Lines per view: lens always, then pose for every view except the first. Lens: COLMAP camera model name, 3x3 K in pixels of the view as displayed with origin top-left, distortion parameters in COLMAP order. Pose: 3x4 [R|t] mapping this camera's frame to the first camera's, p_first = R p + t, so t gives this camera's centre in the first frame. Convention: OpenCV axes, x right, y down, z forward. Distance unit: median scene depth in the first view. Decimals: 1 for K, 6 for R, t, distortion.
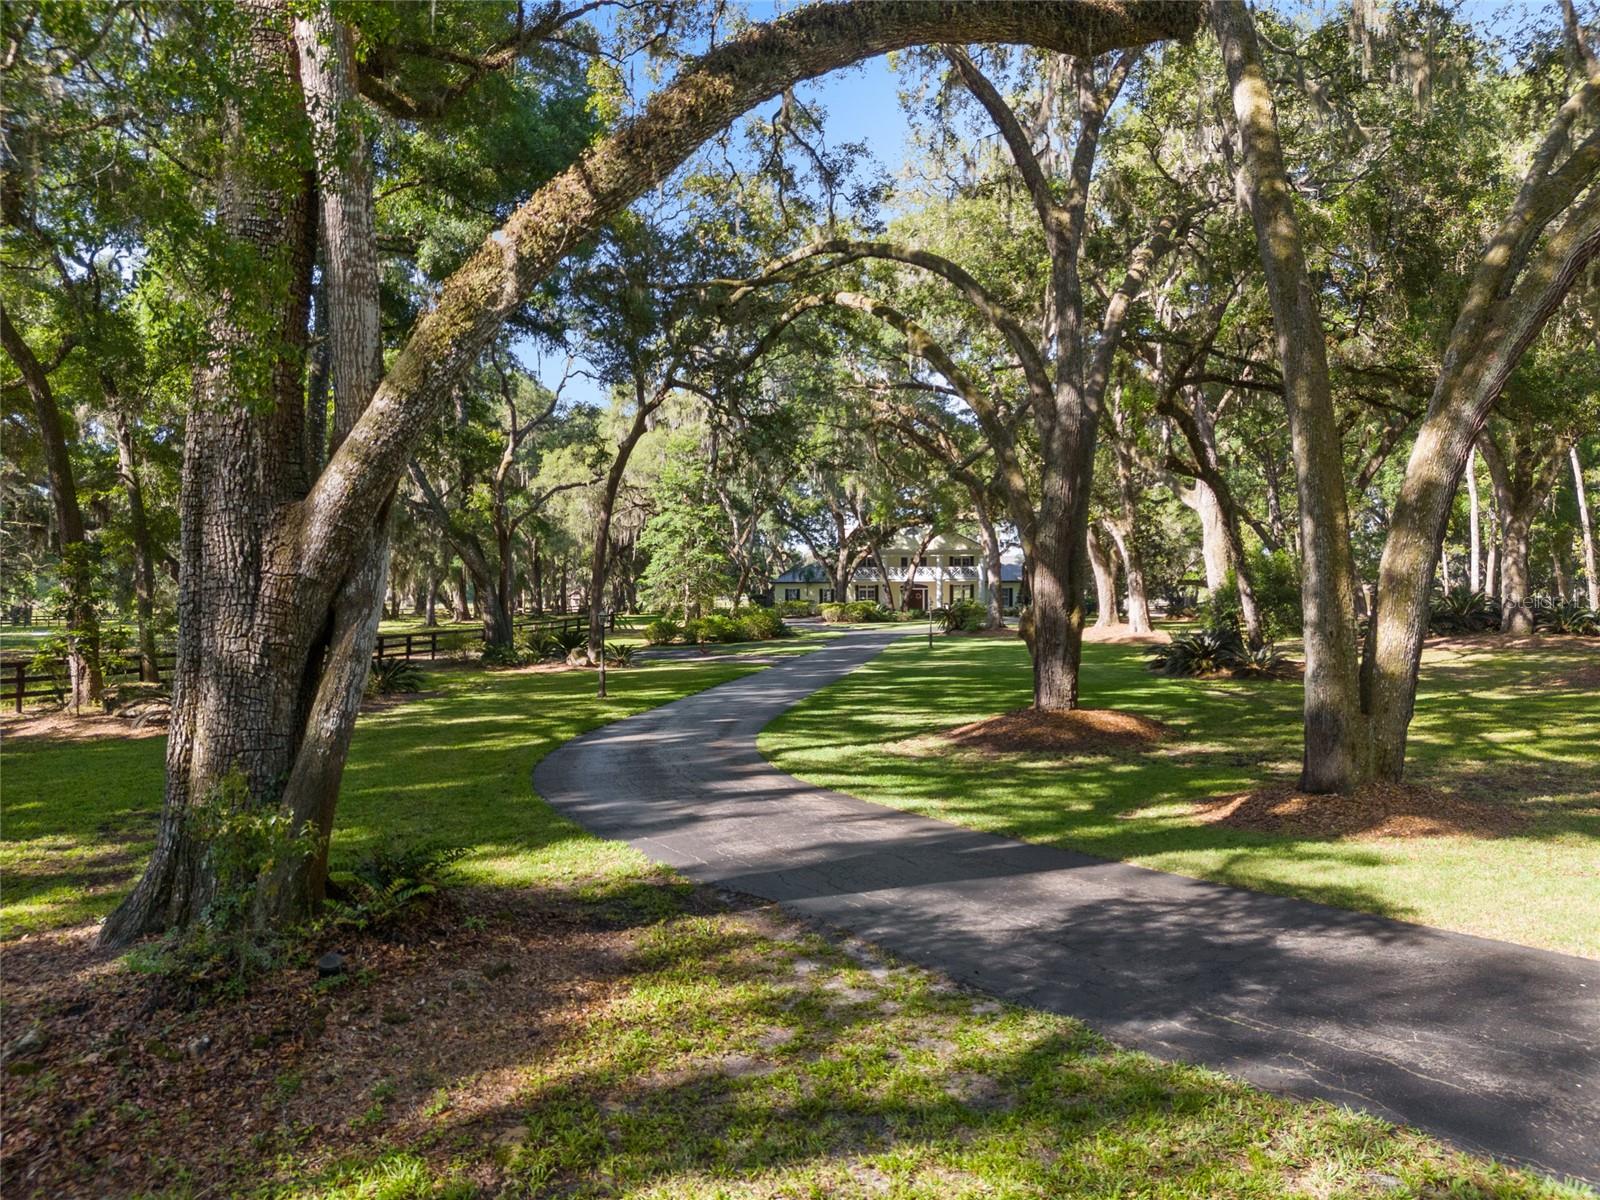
lens RADIAL K [[1186.6, 0, 796.8], [0, 1186.6, 602.7], [0, 0, 1]] dist [0.062641, -0.072599]
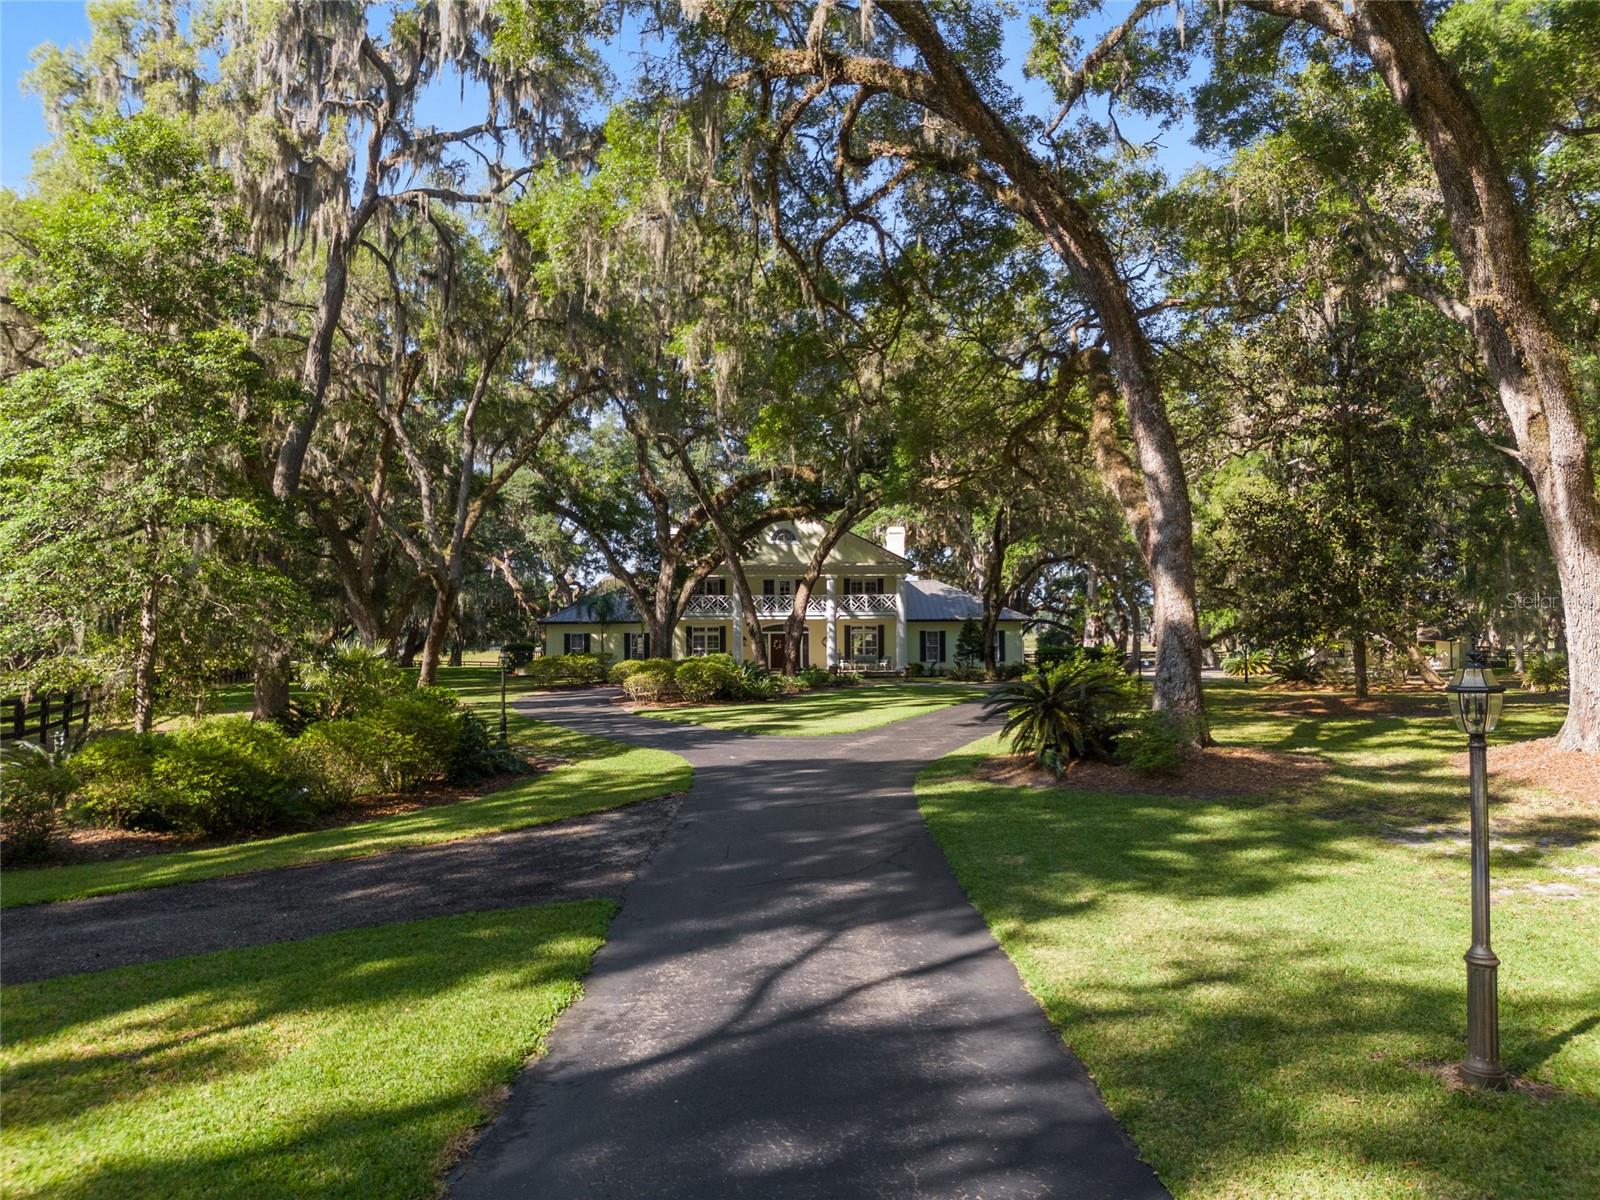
lens RADIAL K [[1186.6, 0, 805.9], [0, 1186.6, 611.6], [0, 0, 1]] dist [0.062641, -0.072599]
pose [[0.986616, 0.001801, 0.163048, 0.013547], [0.003759, 0.999422, -0.033783, -0.002831], [-0.163015, 0.033944, 0.986040, 0.456619]]
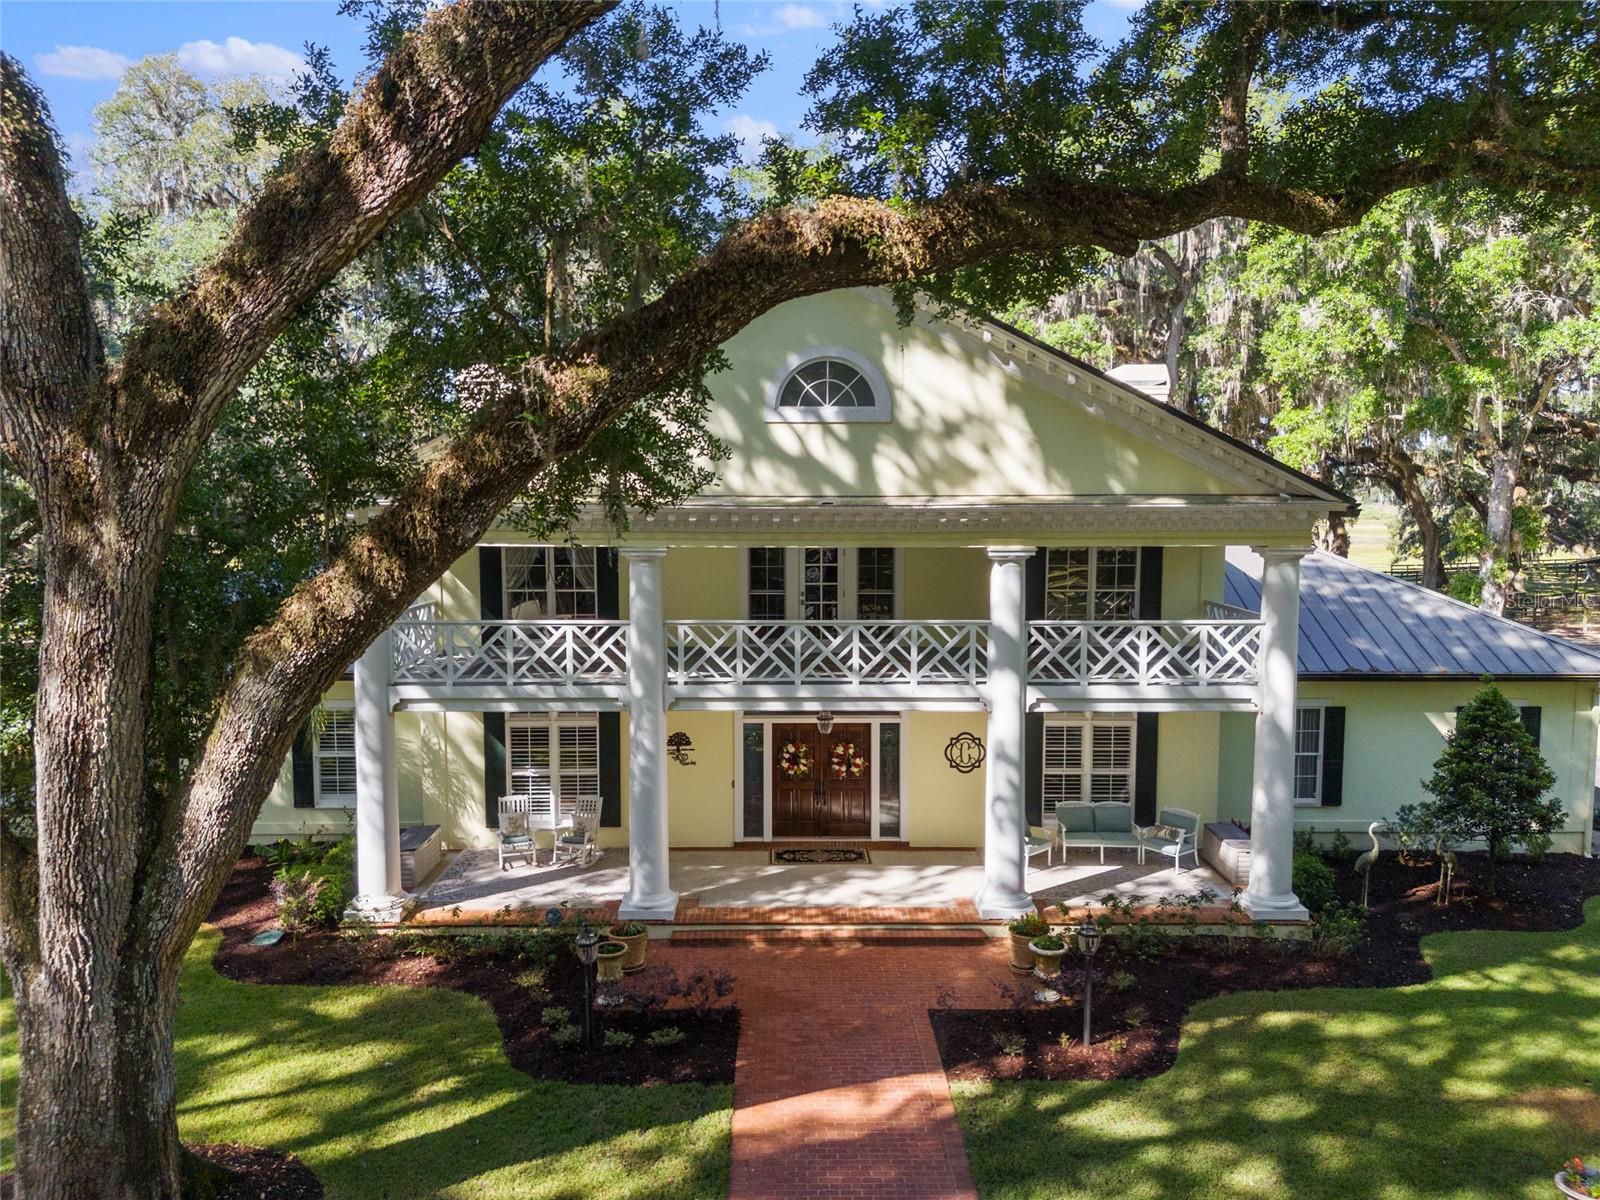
lens RADIAL K [[1186.6, 0, 799.2], [0, 1186.6, 603.5], [0, 0, 1]] dist [0.062641, -0.072599]
pose [[0.987197, -0.009530, 0.159220, 0.074530], [-0.002562, 0.997137, 0.075570, -0.046962], [-0.159484, -0.075011, 0.984347, 0.913769]]
